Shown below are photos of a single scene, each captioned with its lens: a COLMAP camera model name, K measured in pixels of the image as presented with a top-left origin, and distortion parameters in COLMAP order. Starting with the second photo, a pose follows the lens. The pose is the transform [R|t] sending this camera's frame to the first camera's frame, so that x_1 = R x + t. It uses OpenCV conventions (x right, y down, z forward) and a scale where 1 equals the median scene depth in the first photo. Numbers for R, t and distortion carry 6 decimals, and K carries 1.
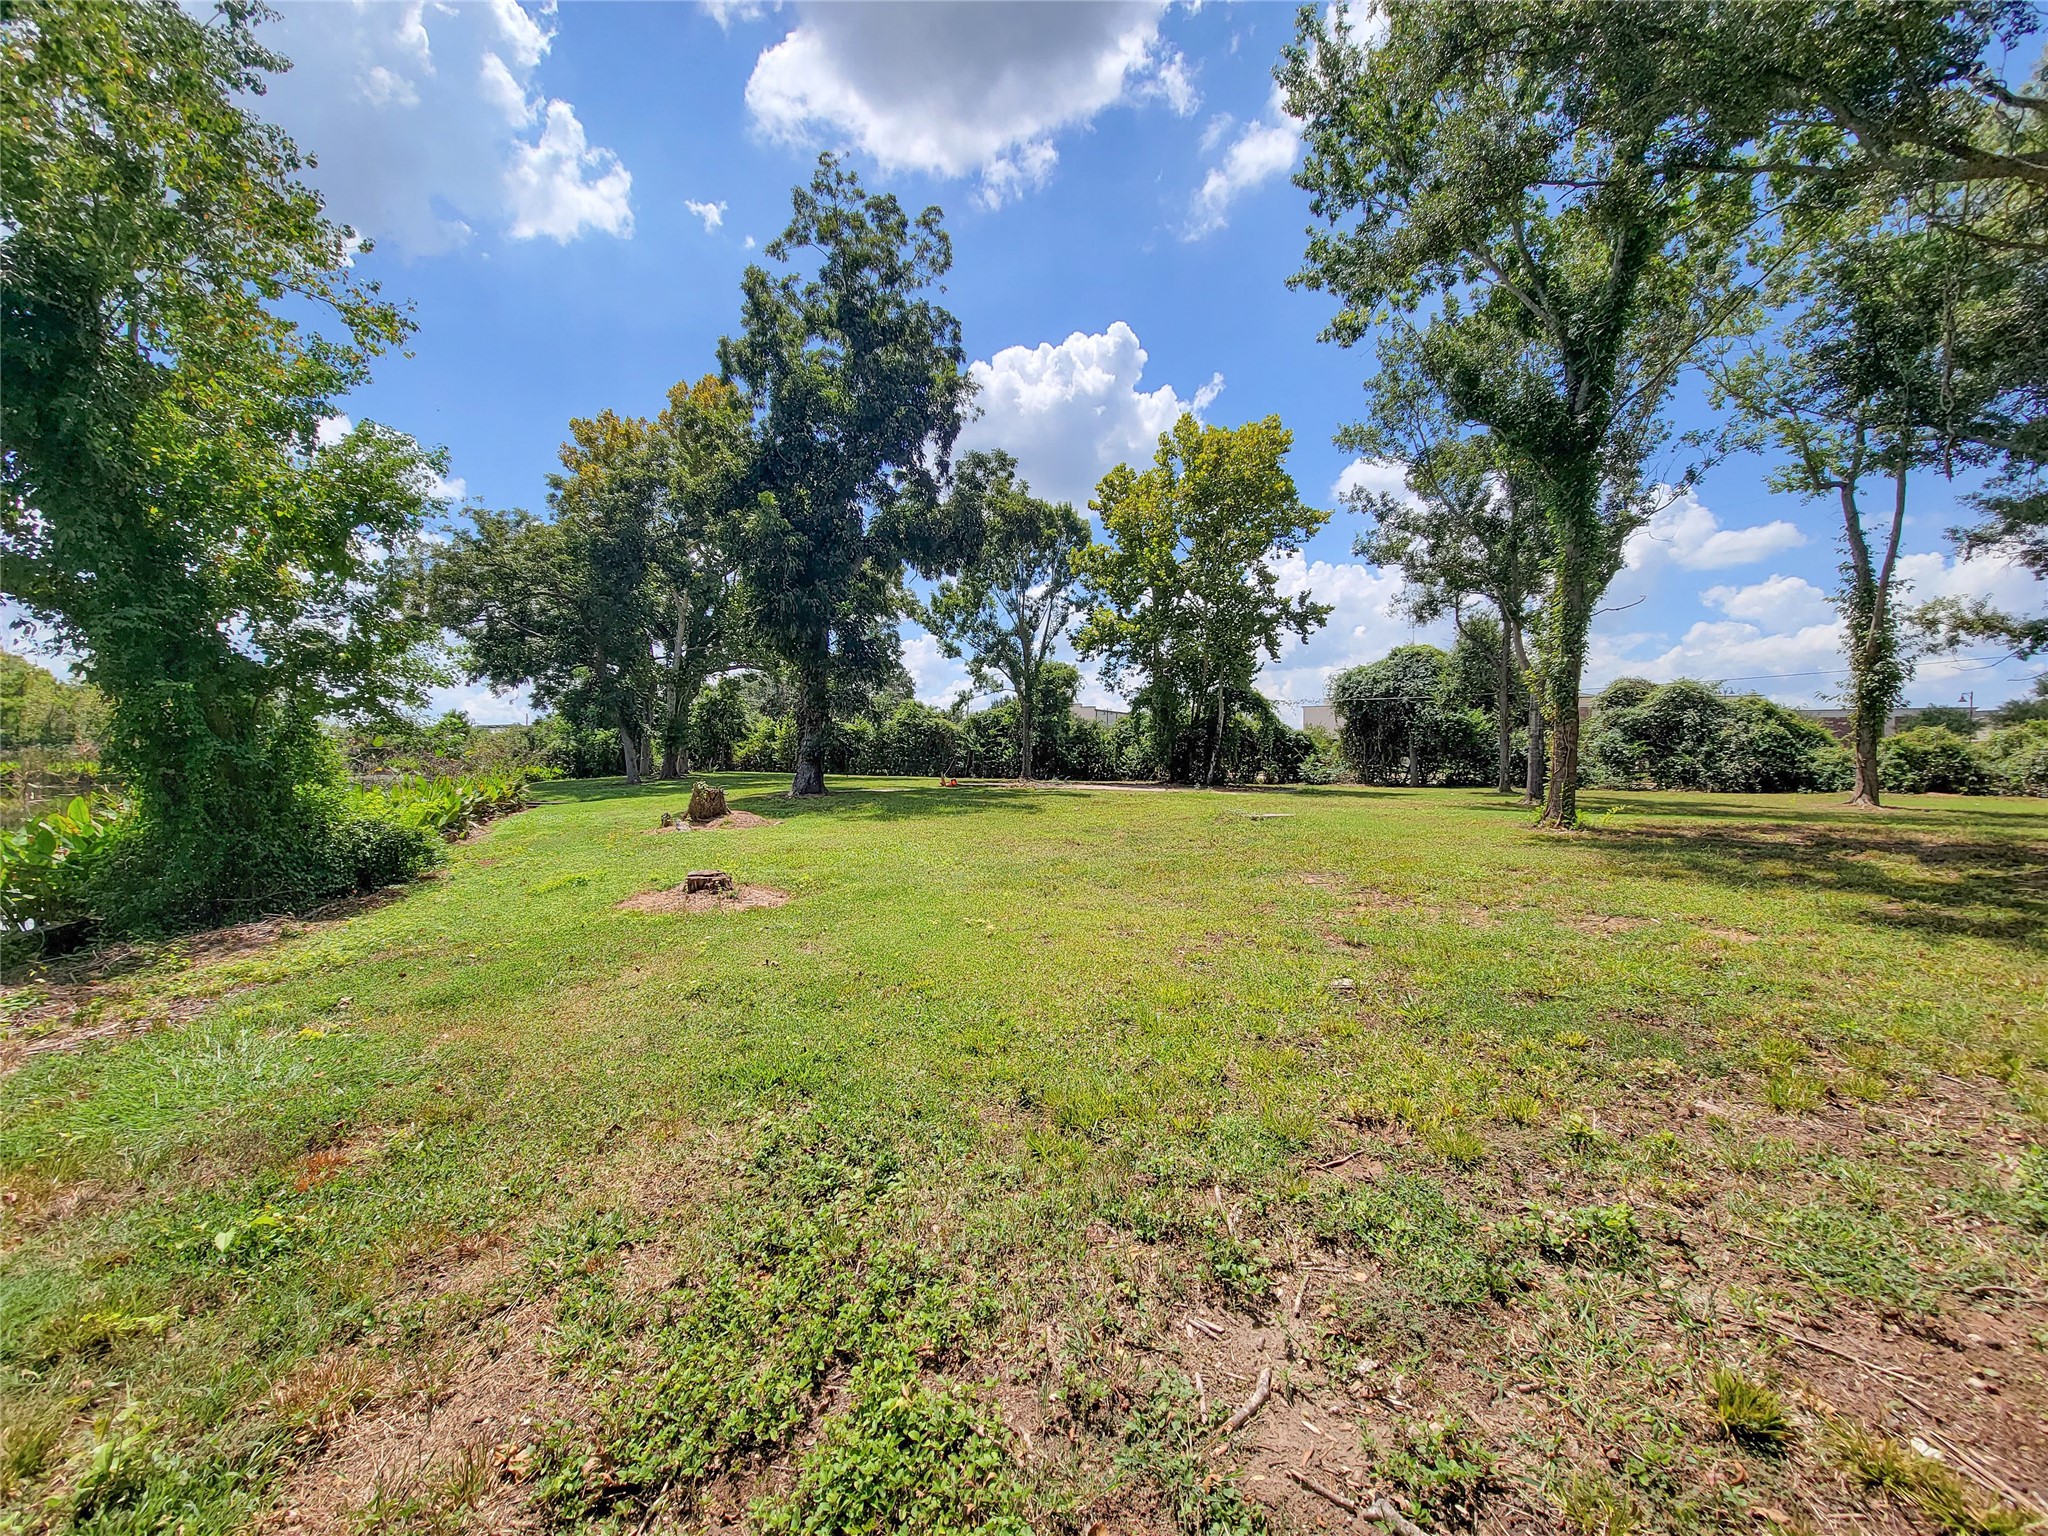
lens RADIAL K [[825.9, 0, 1024.8], [0, 825.9, 772.8], [0, 0, 1]] dist [0.002471, -0.003619]
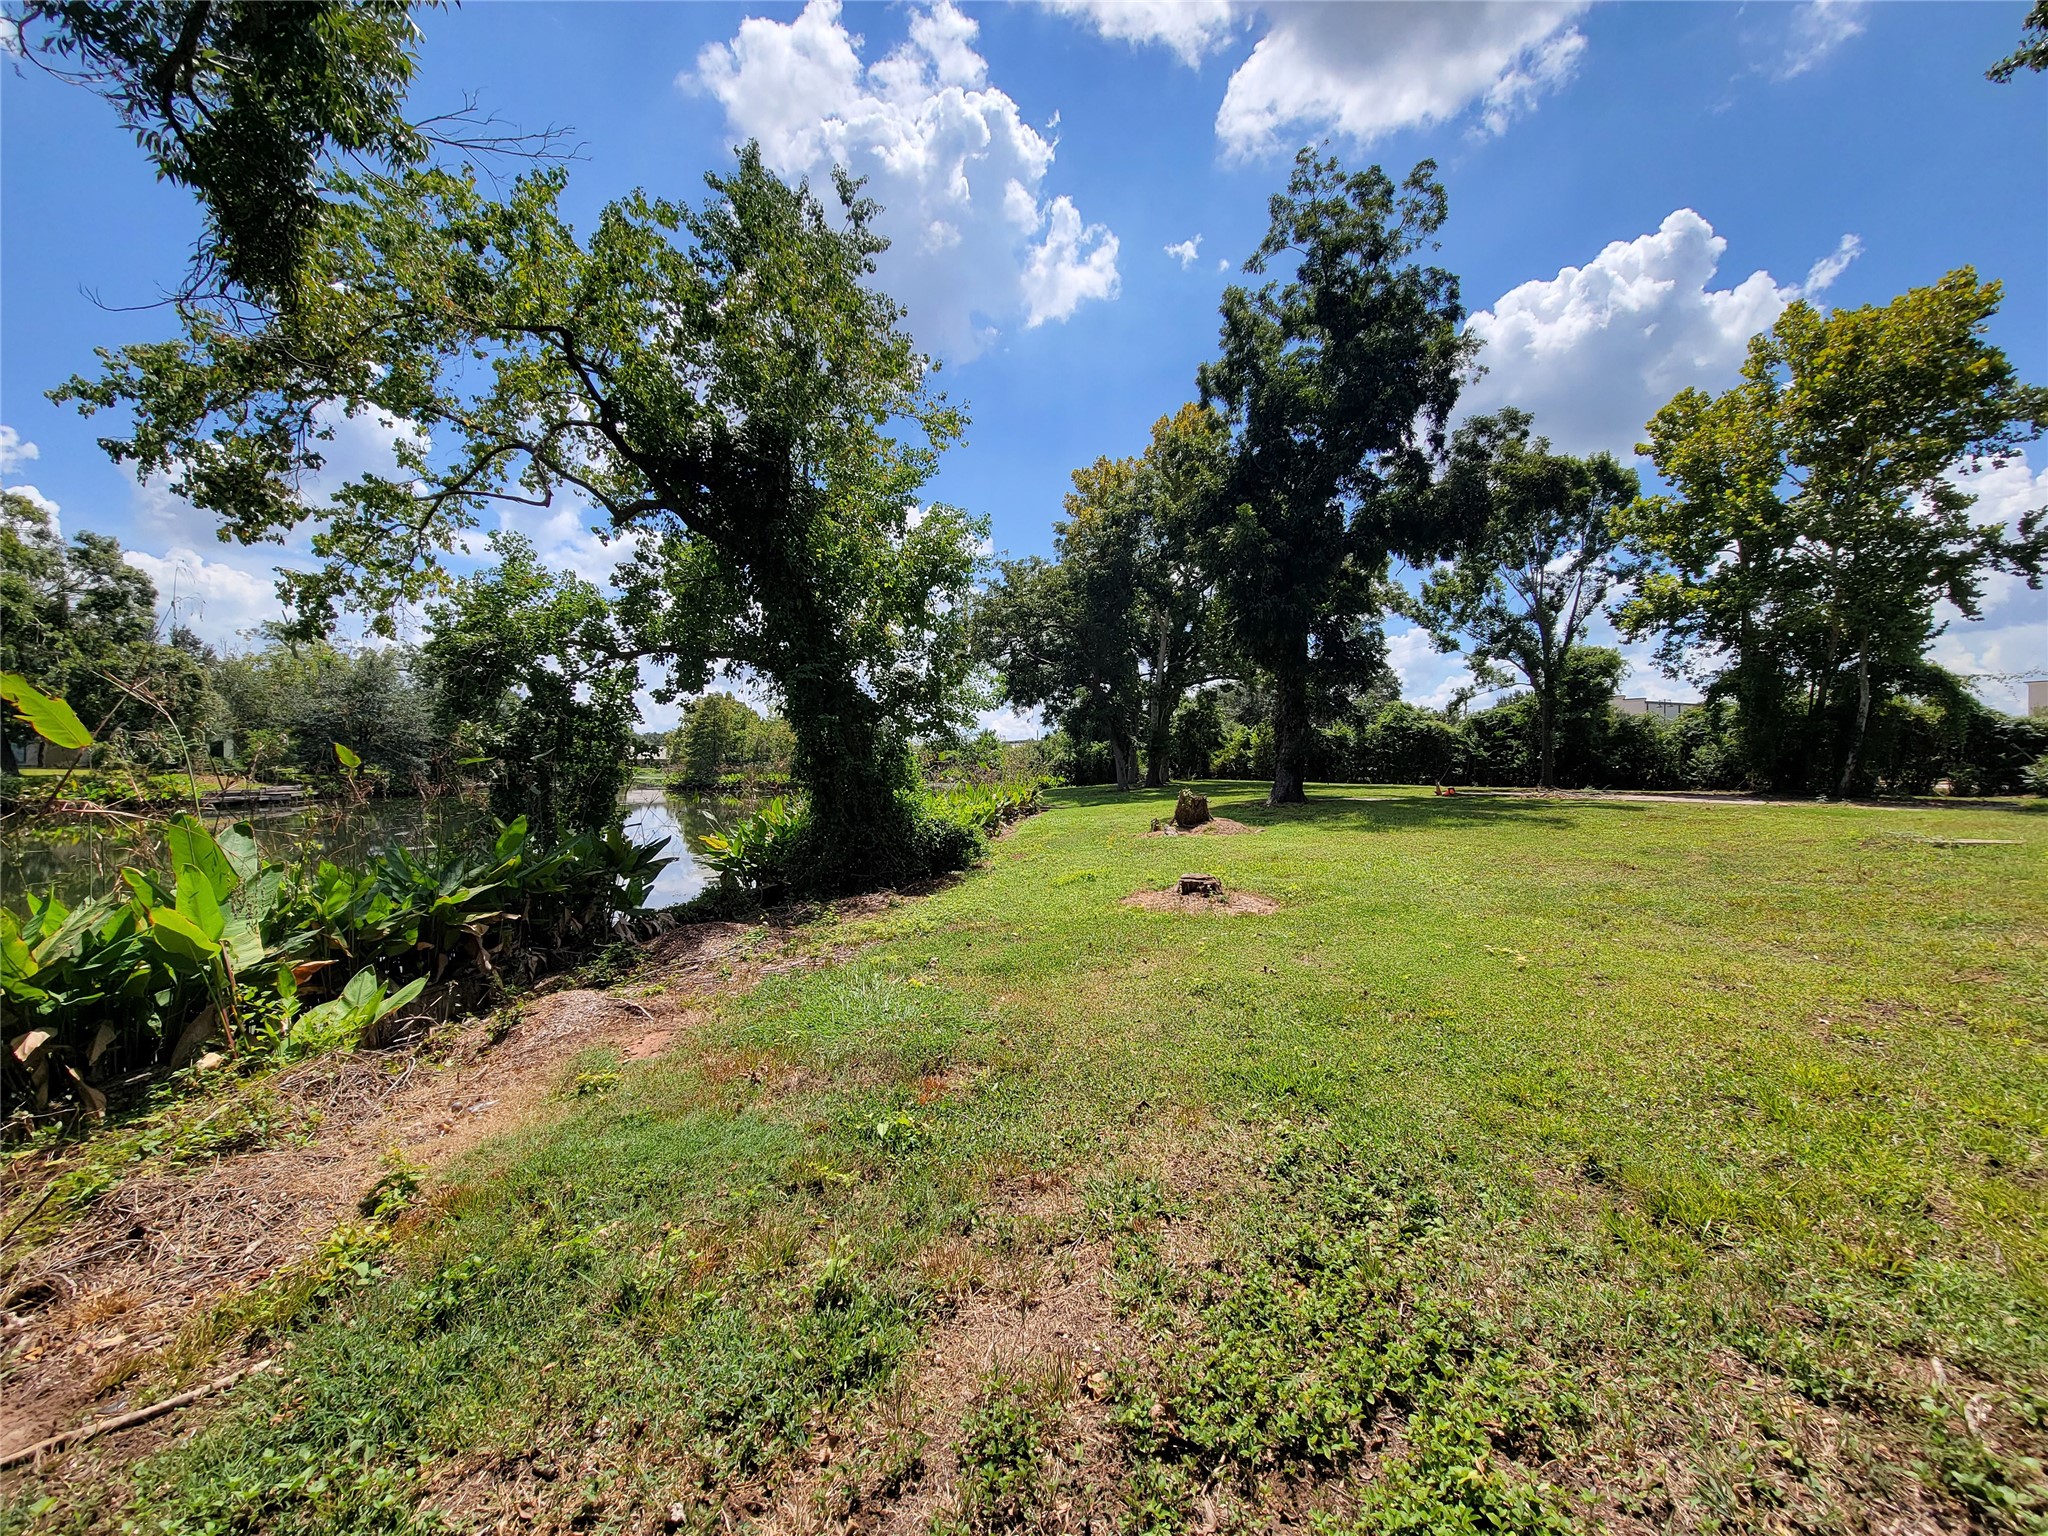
lens RADIAL K [[825.9, 0, 1025.8], [0, 825.9, 775.3], [0, 0, 1]] dist [0.002471, -0.003619]
pose [[0.850128, -0.004429, -0.526557, -0.015333], [0.000955, 0.999976, -0.006869, 0.000018], [0.526575, 0.005337, 0.850112, -0.005525]]
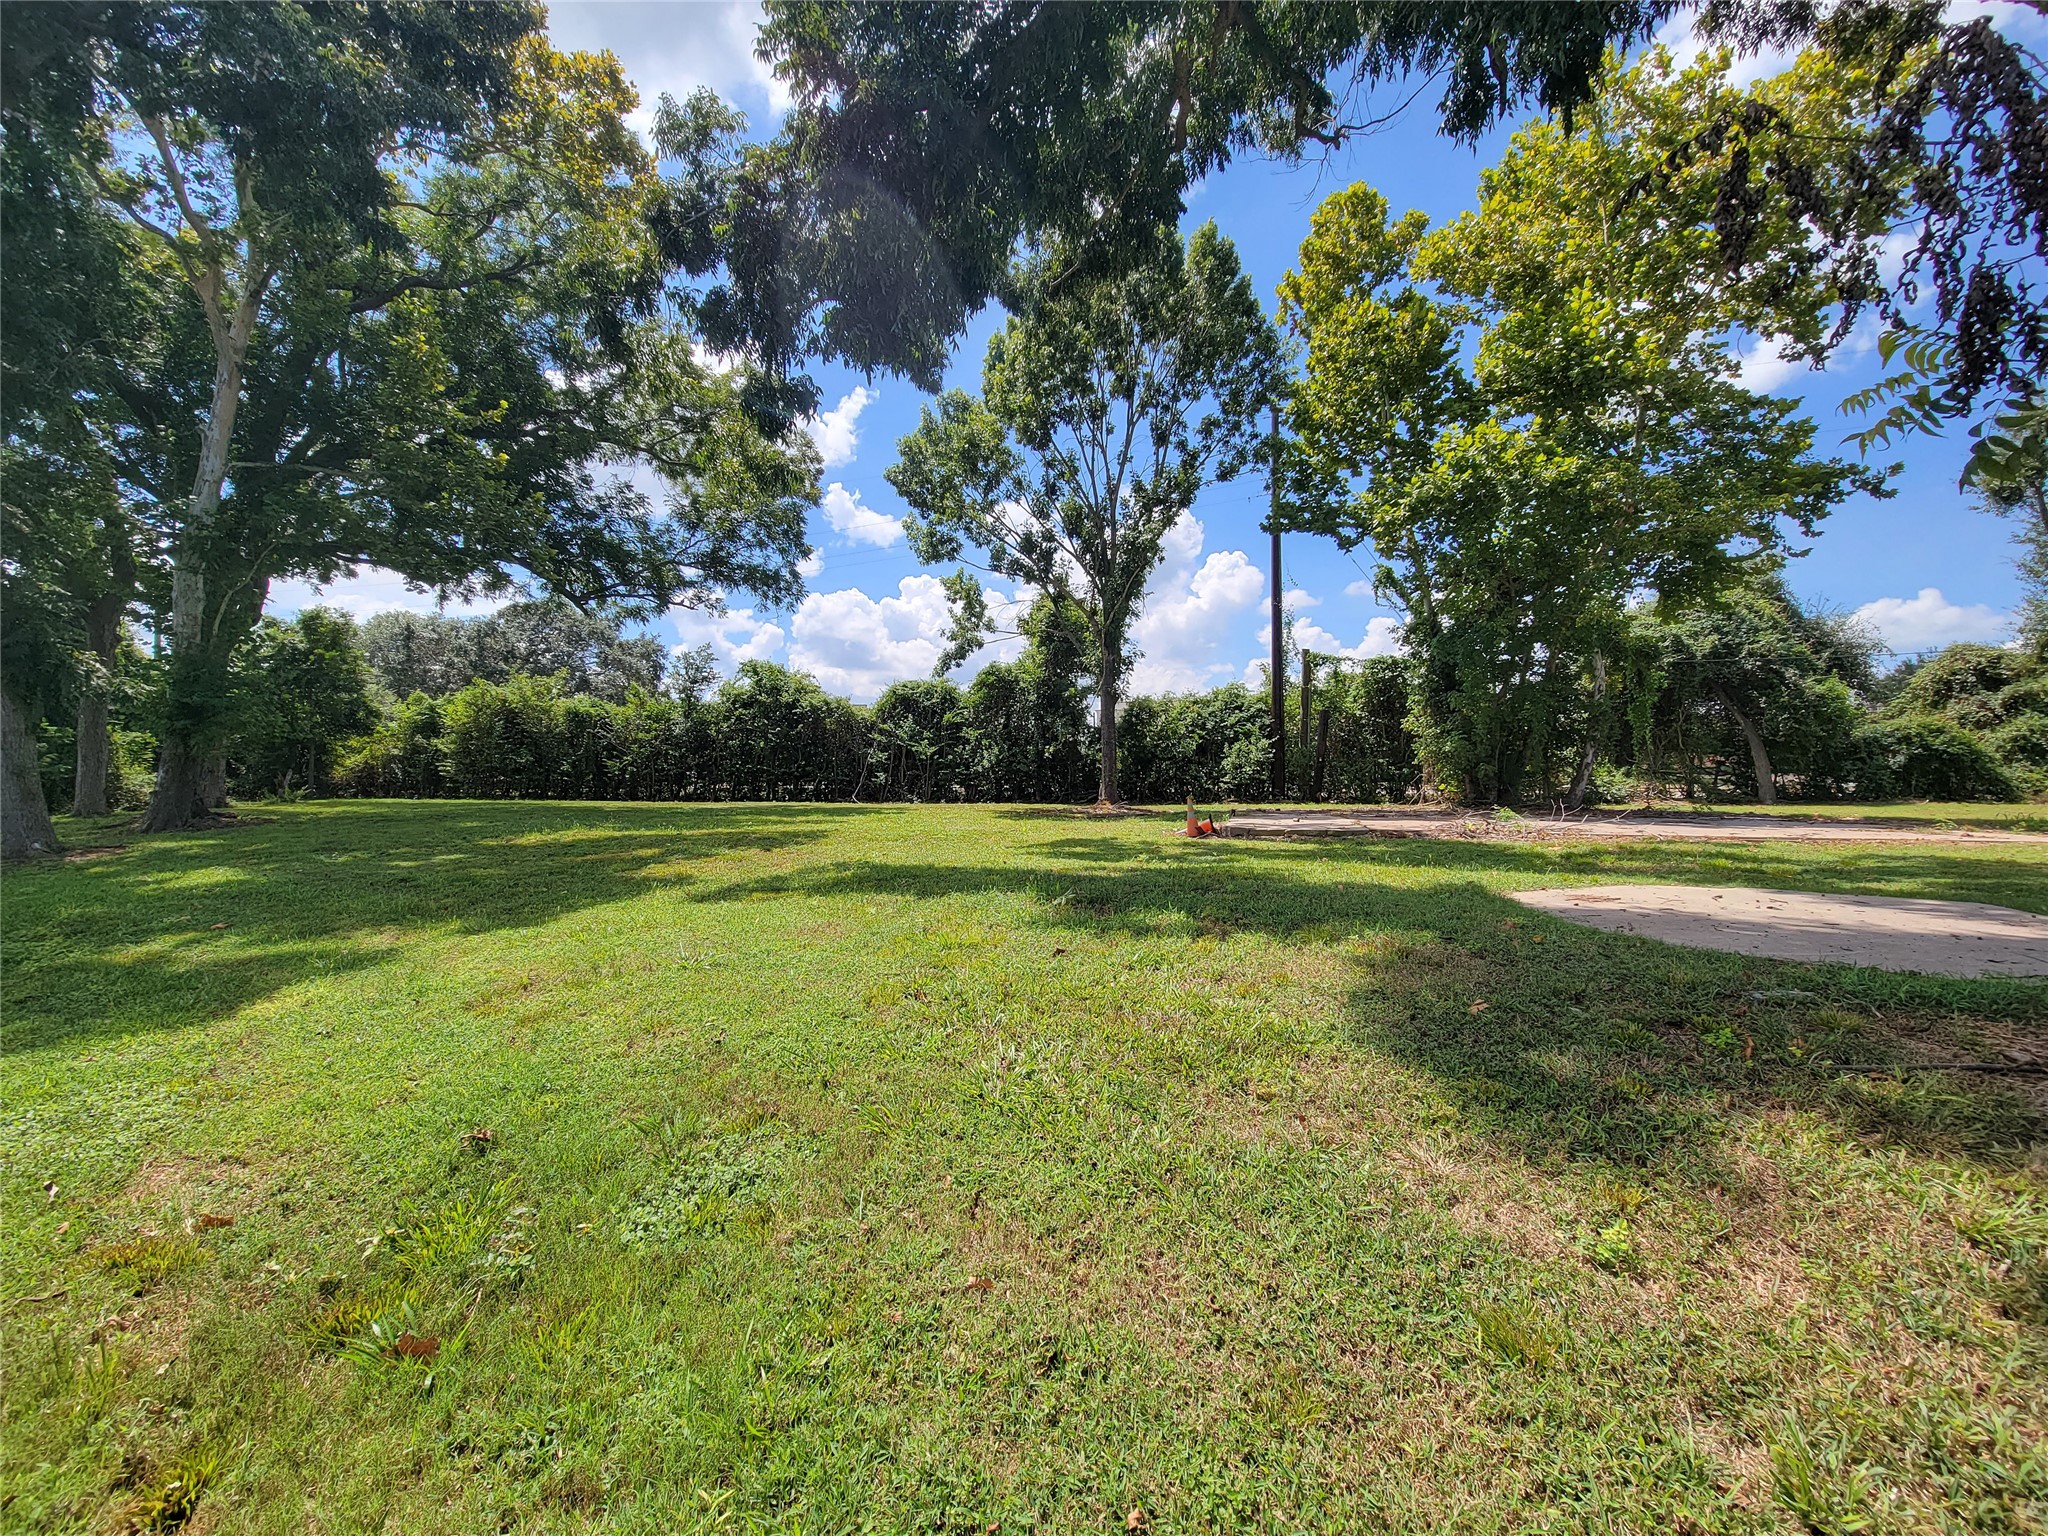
lens RADIAL K [[825.9, 0, 1012.8], [0, 825.9, 770.9], [0, 0, 1]] dist [0.002471, -0.003619]
pose [[0.920874, -0.015660, 0.389547, -0.612932], [0.017084, 0.999854, -0.000190, -0.038832], [-0.389487, 0.006830, 0.921007, 1.365102]]
